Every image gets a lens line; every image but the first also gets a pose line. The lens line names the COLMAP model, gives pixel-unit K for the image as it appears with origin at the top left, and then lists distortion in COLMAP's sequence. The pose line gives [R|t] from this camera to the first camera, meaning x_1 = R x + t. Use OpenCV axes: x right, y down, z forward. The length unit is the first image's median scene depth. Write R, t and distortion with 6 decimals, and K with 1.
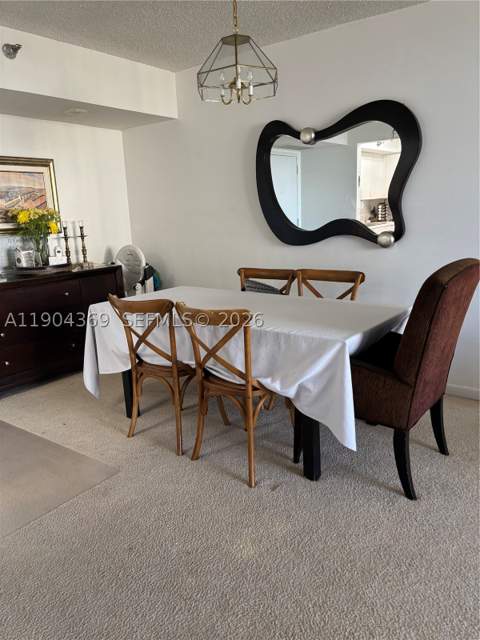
lens RADIAL K [[489.2, 0, 240.0], [0, 489.2, 320.0], [0, 0, 1]] dist [0.043871, -0.001923]
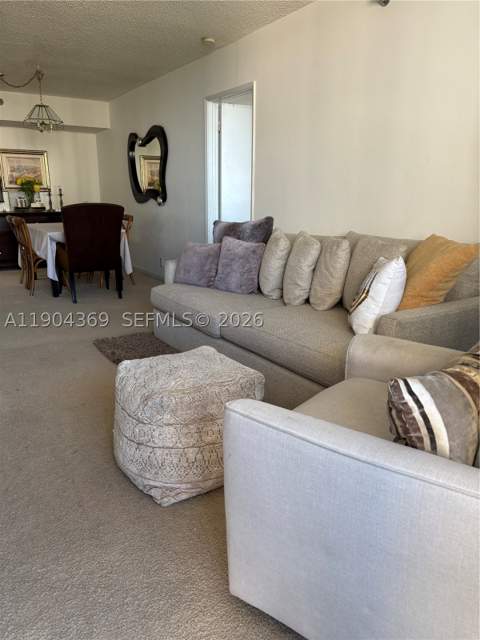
lens RADIAL K [[489.2, 0, 240.0], [0, 489.2, 320.0], [0, 0, 1]] dist [0.043871, -0.001923]
pose [[0.937188, 0.130356, -0.323553, 0.991166], [-0.120295, 0.991428, 0.050996, 0.118959], [0.327427, -0.008871, 0.944835, -0.516730]]
